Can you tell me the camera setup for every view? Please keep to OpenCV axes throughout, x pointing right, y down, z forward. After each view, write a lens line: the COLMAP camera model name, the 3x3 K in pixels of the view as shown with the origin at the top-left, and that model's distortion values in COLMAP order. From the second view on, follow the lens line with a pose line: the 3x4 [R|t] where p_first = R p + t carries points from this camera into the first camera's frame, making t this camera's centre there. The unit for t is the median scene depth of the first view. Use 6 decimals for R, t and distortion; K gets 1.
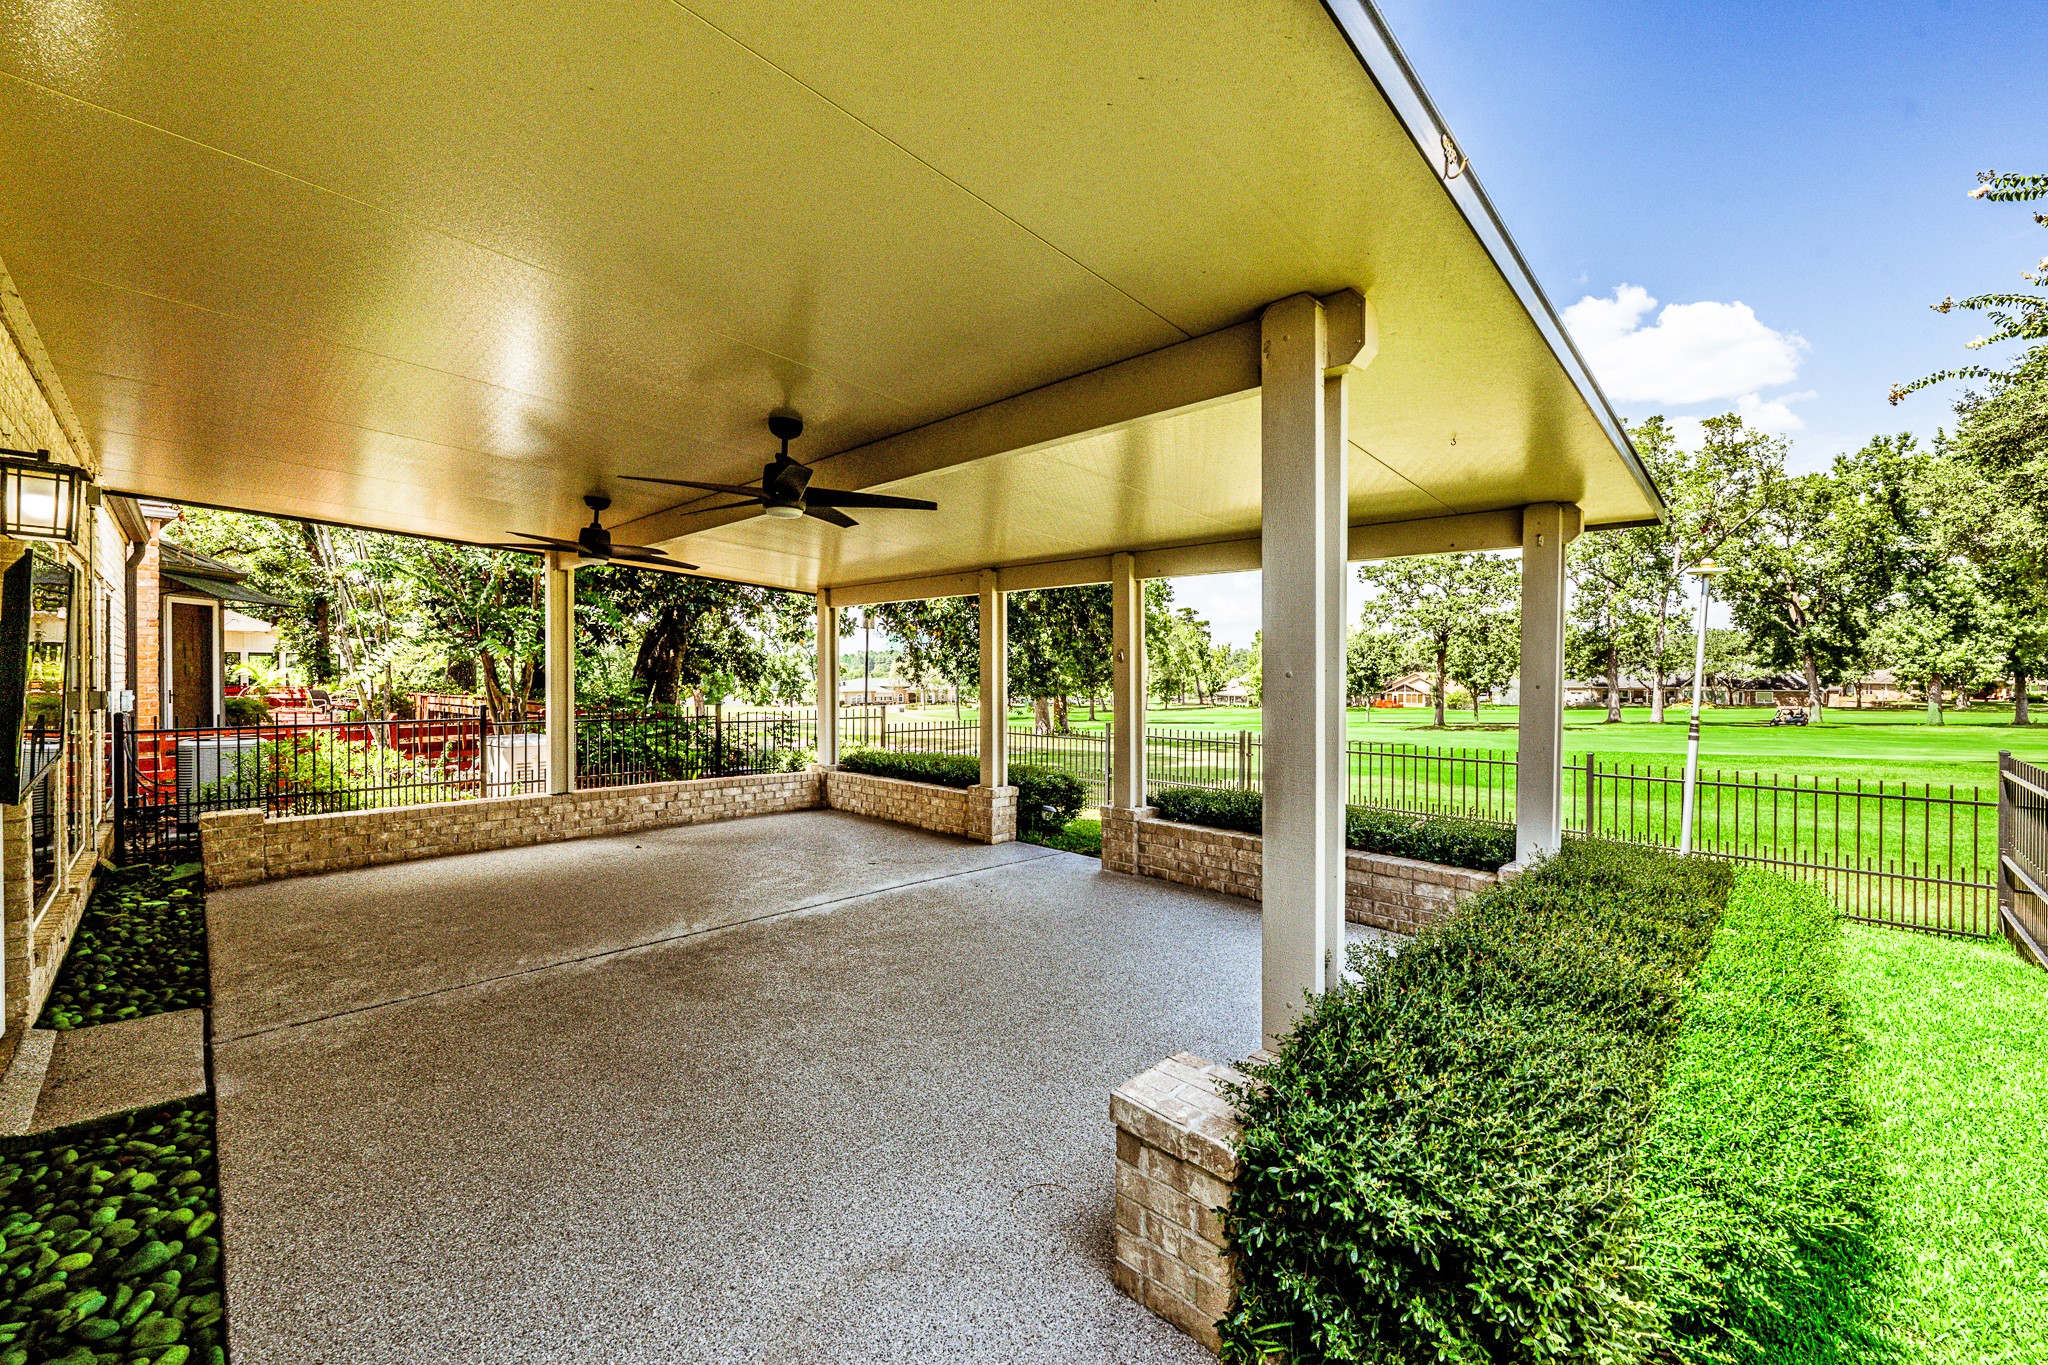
lens RADIAL K [[812.4, 0, 1016.4], [0, 812.4, 678.5], [0, 0, 1]] dist [-0.001701, 0.000631]
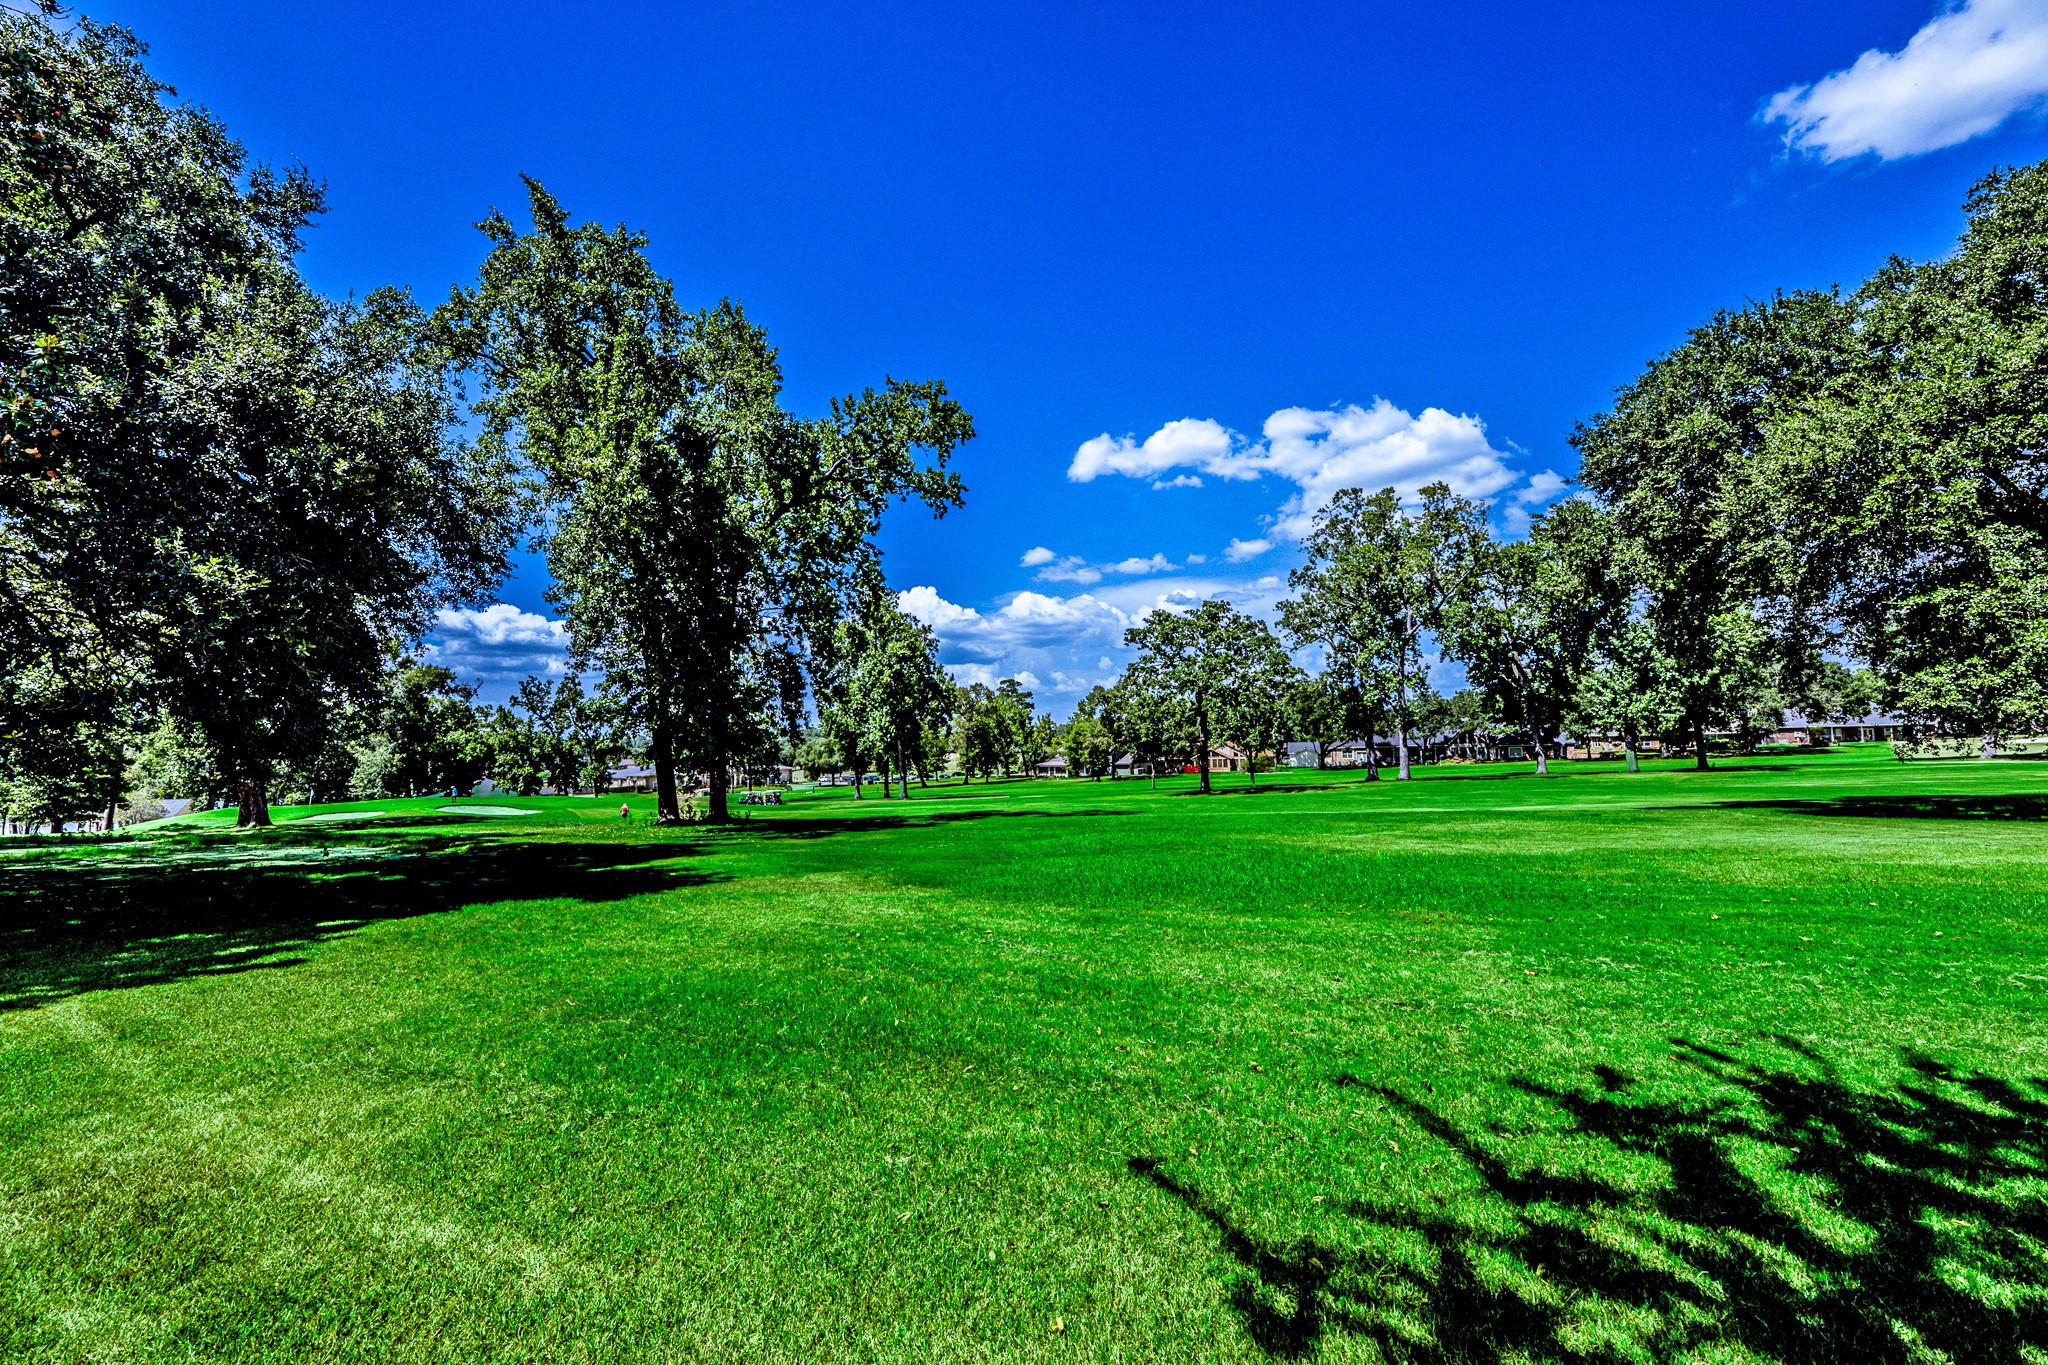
lens RADIAL K [[812.4, 0, 1015.5], [0, 812.4, 676.2], [0, 0, 1]] dist [-0.001701, 0.000631]
pose [[0.983960, -0.012894, 0.177925, 0.126100], [0.029878, 0.995208, -0.093109, 0.006360], [-0.175872, 0.096931, 0.979629, 0.074538]]
